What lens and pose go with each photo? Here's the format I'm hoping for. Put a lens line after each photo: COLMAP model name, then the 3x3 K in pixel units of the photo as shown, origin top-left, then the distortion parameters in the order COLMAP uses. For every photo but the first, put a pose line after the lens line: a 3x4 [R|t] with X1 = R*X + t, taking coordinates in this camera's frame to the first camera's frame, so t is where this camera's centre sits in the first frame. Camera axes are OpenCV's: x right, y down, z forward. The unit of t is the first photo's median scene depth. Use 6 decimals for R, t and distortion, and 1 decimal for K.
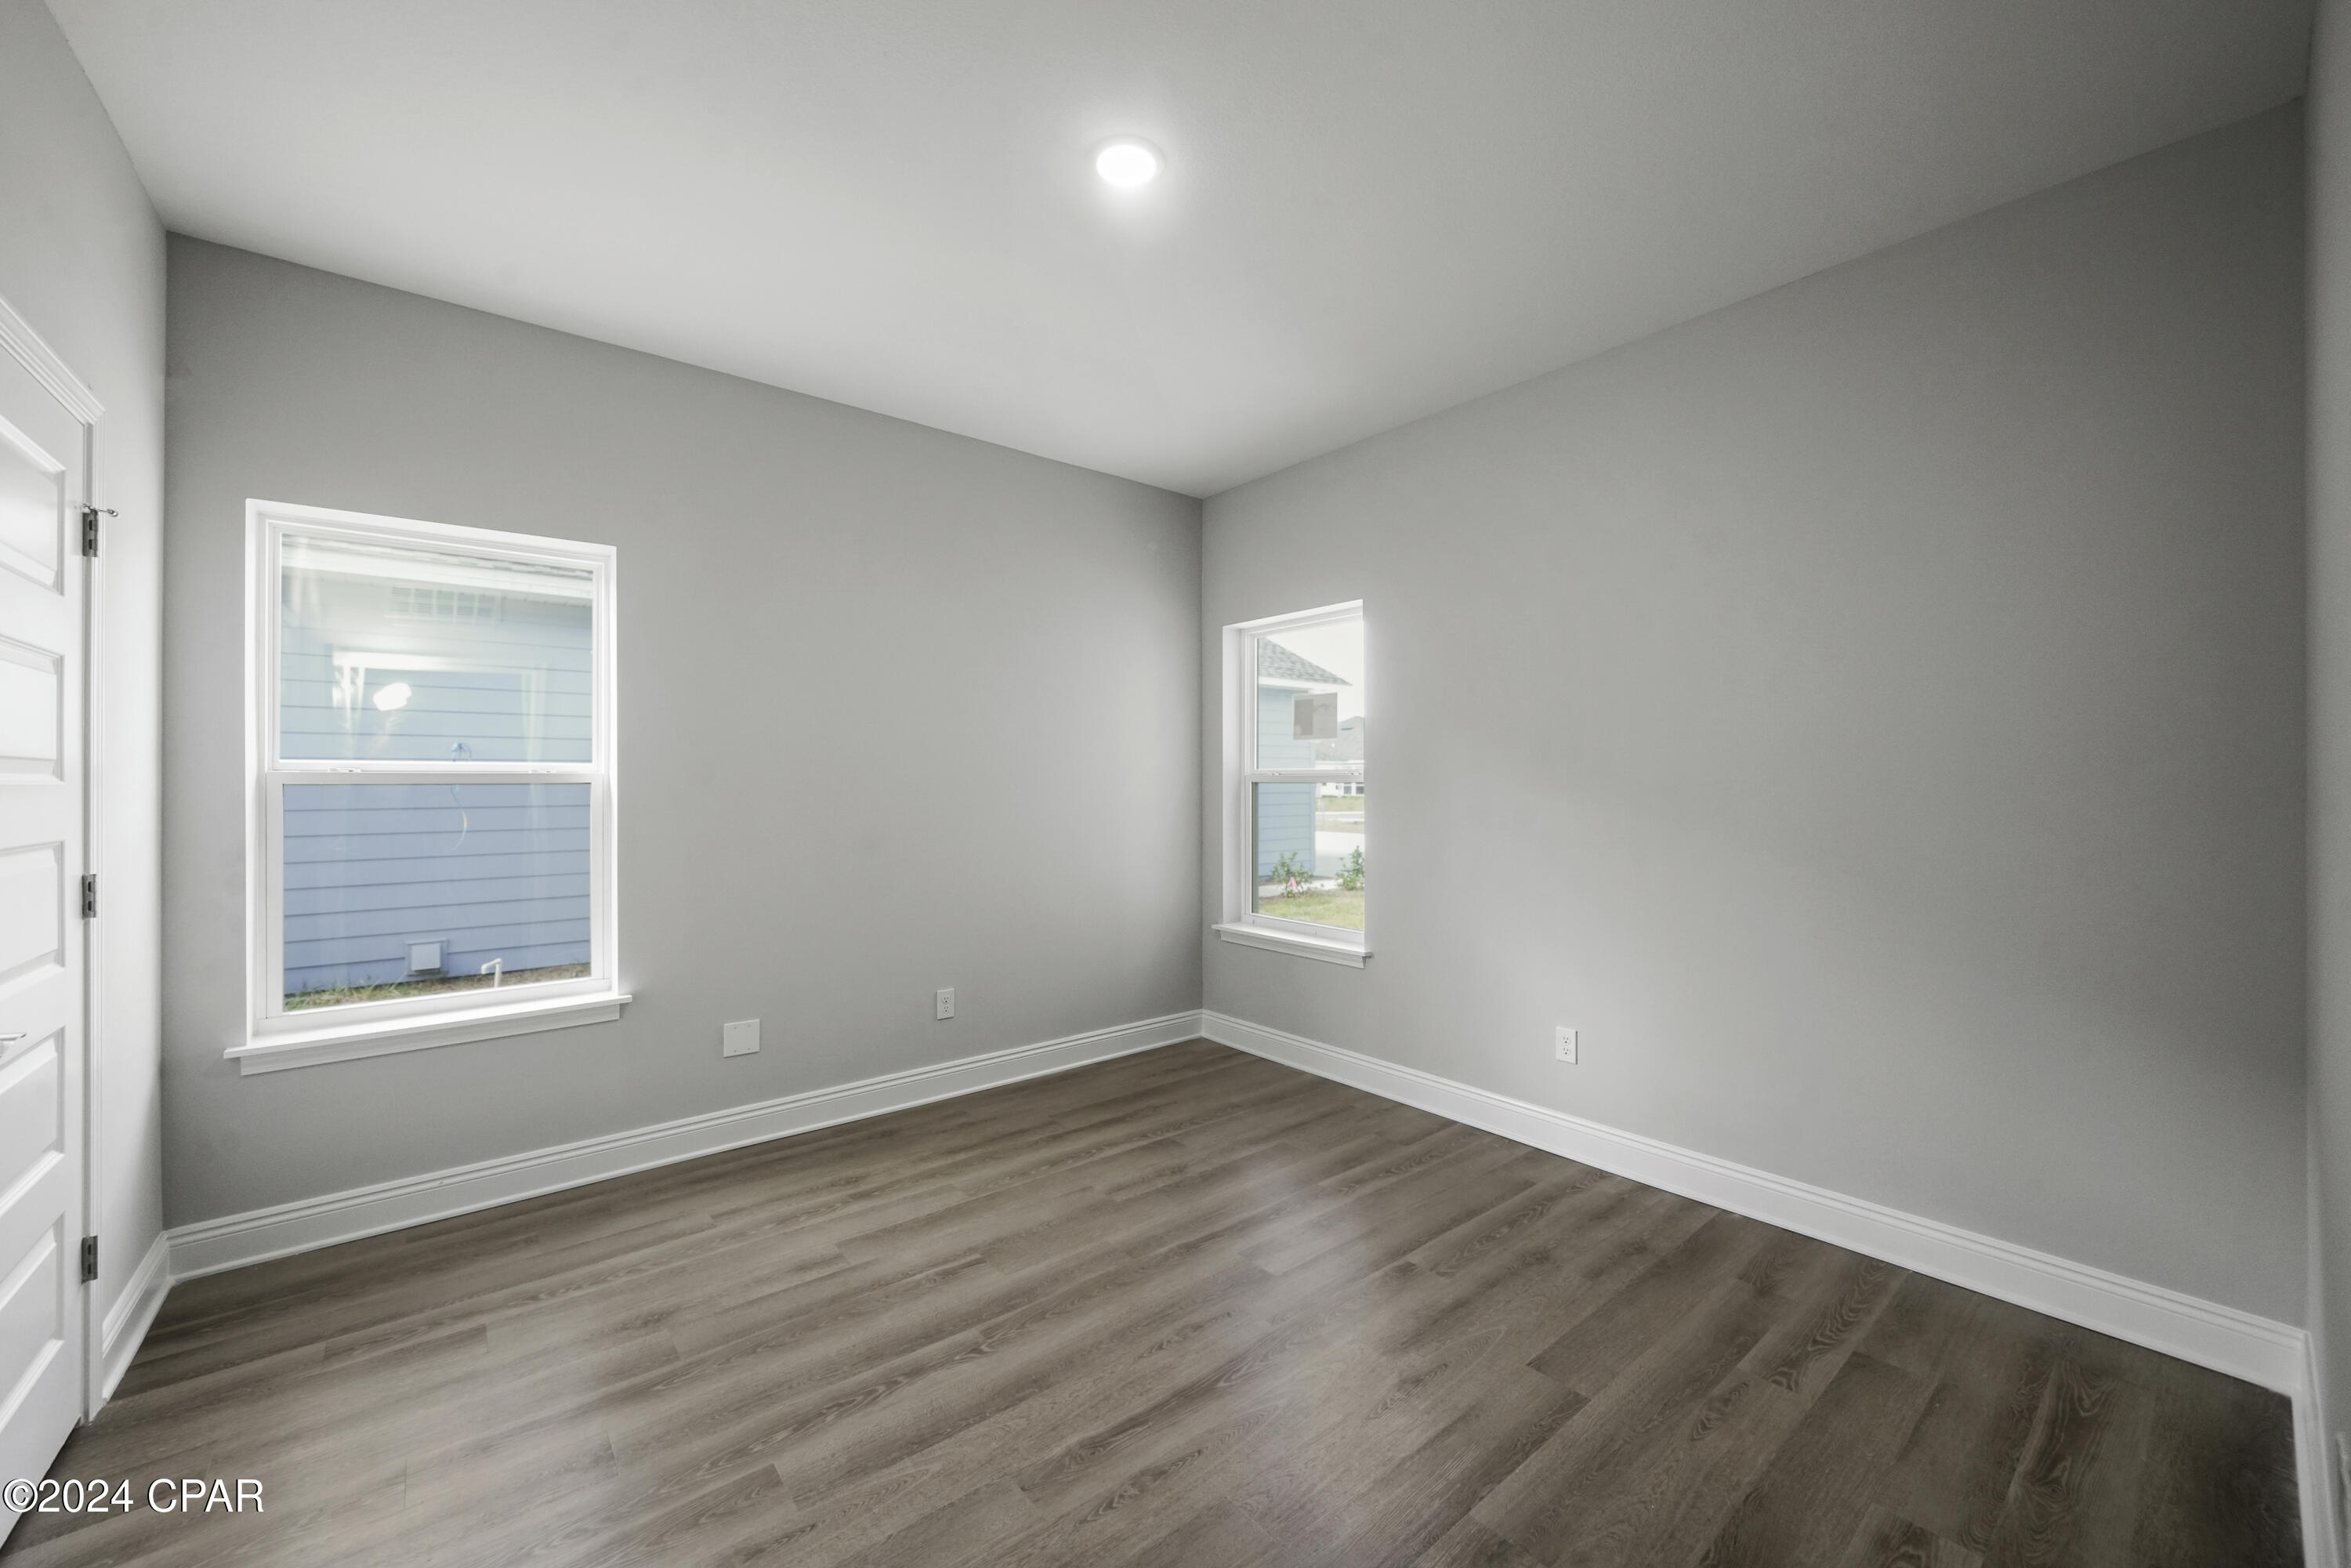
lens RADIAL K [[904.0, 0, 1175.5], [0, 904.0, 784.0], [0, 0, 1]] dist [-0.016683, 0.000062]
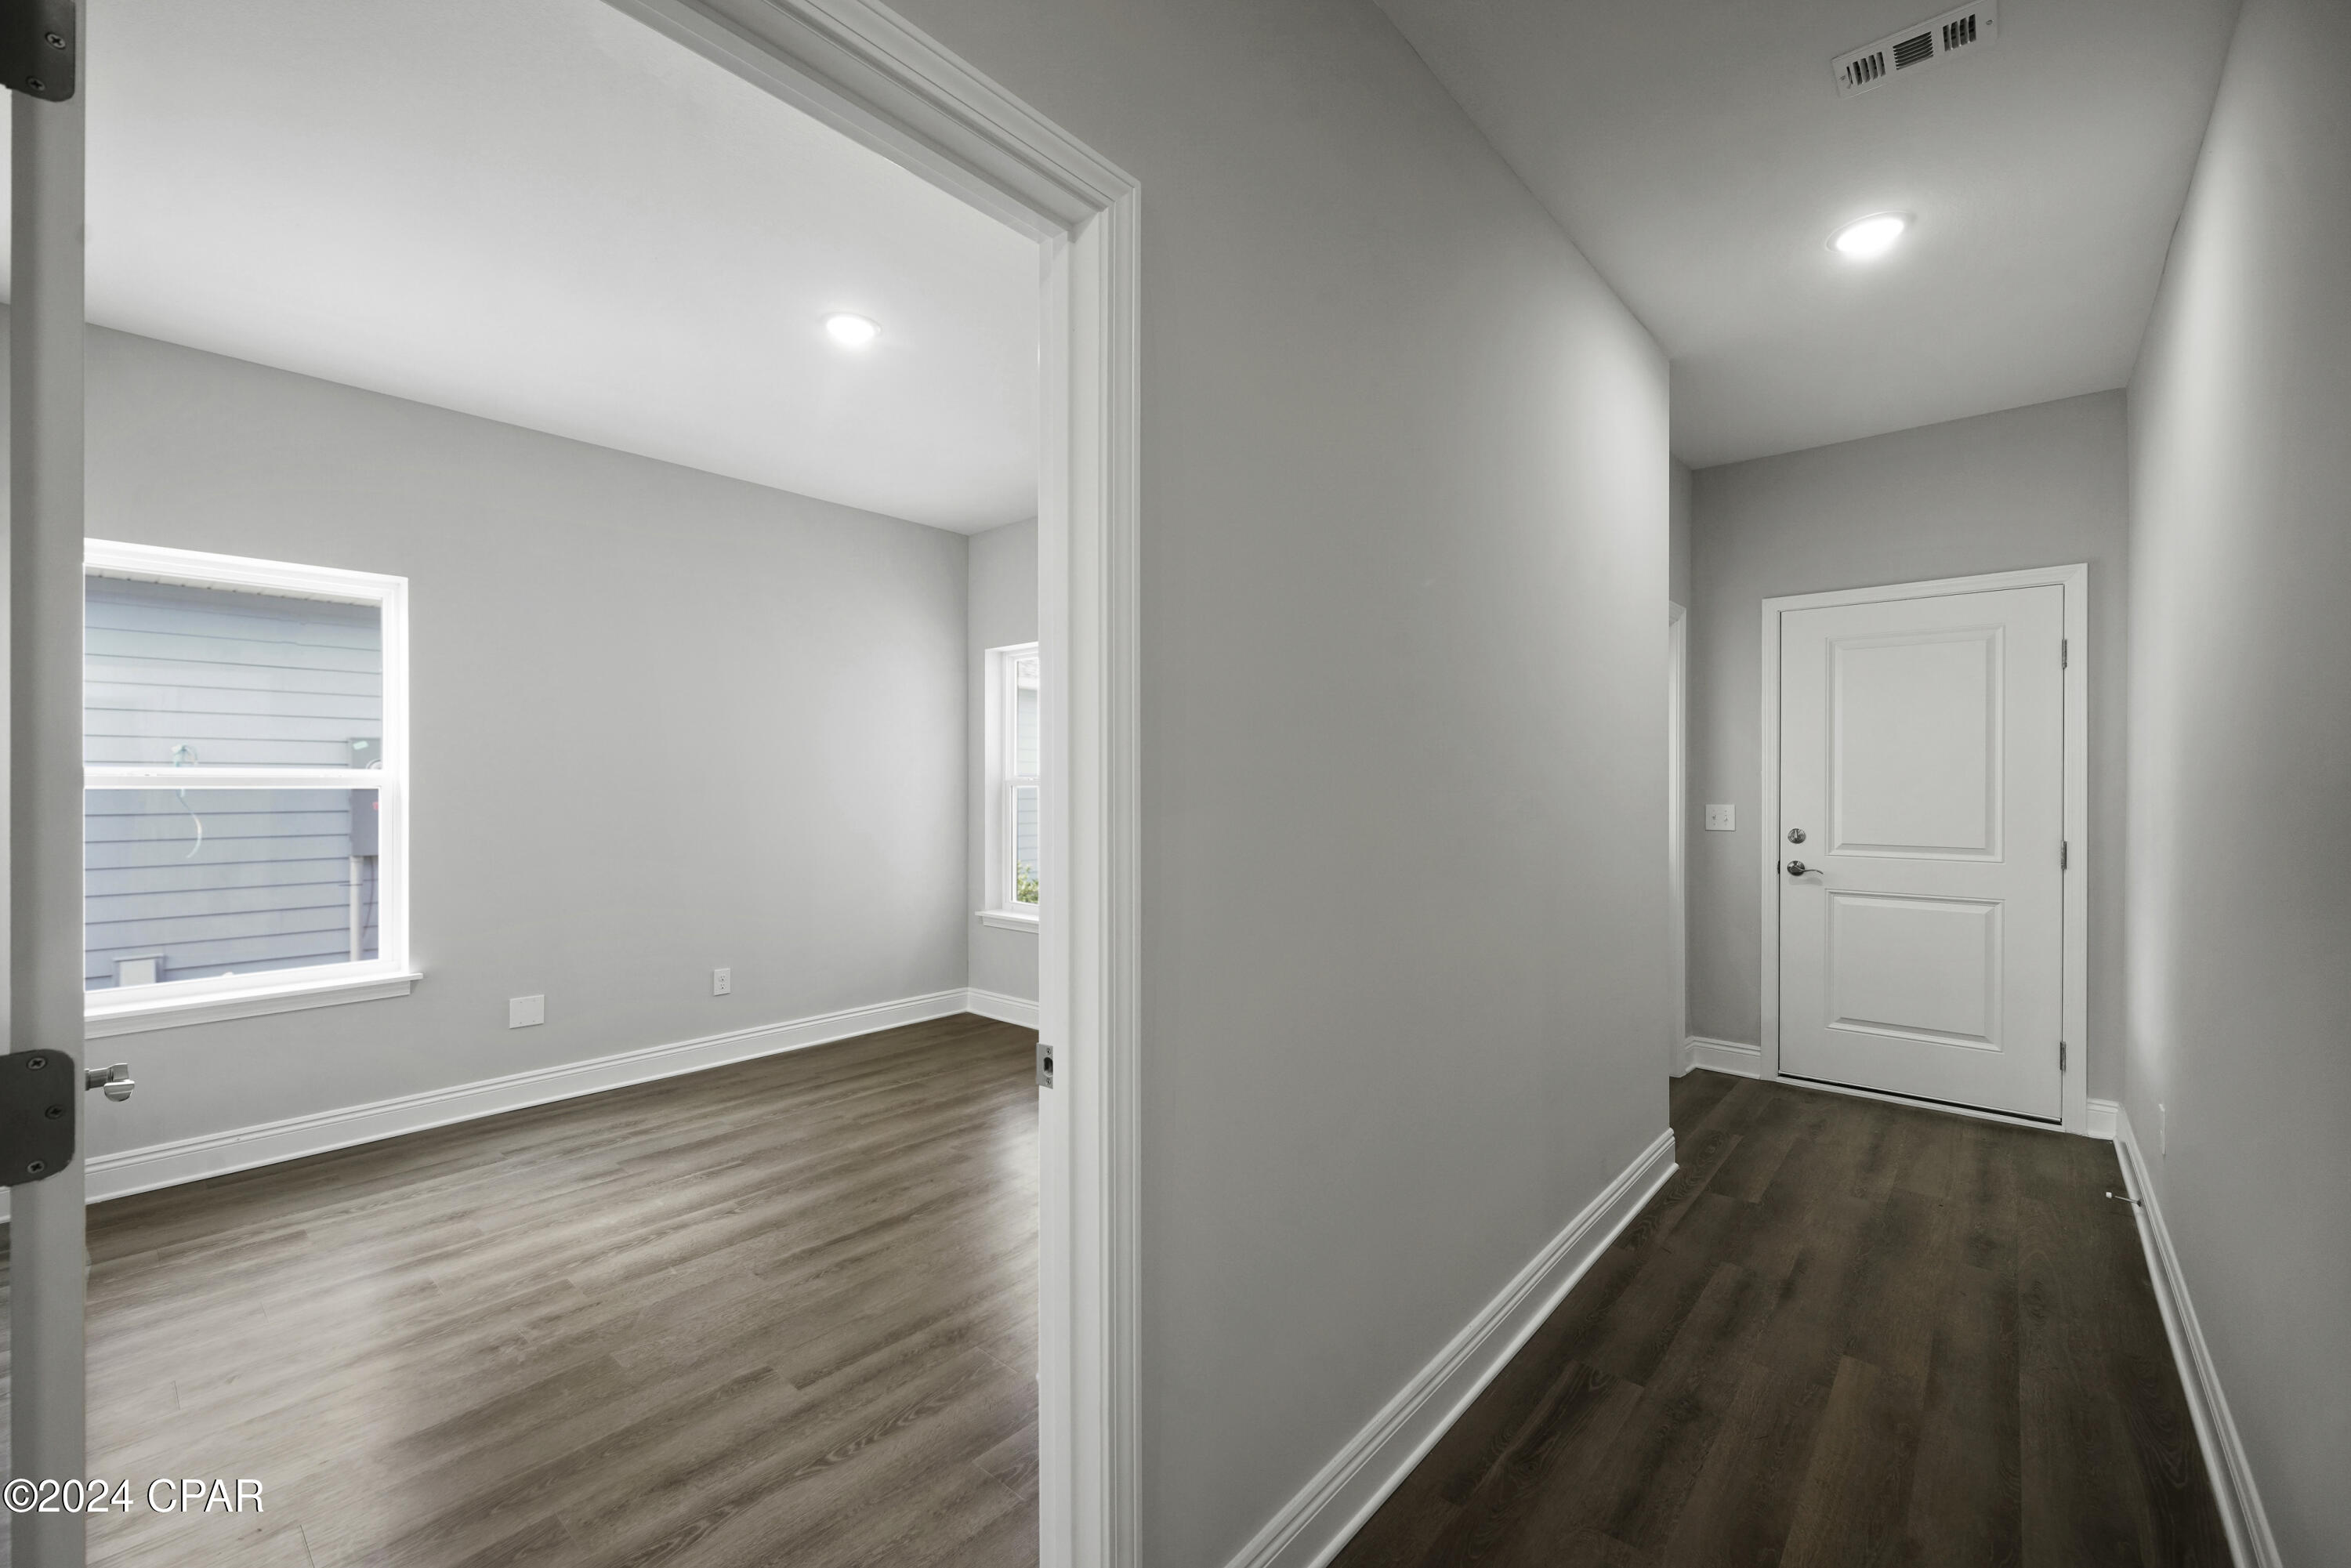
lens RADIAL K [[965.1, 0, 1173.7], [0, 965.1, 781.7], [0, 0, 1]] dist [-0.000049, -0.000232]
pose [[0.986590, -0.000338, 0.163218, 0.133110], [0.001481, 0.999975, -0.006878, 0.001479], [-0.163212, 0.007028, 0.986566, -0.361157]]
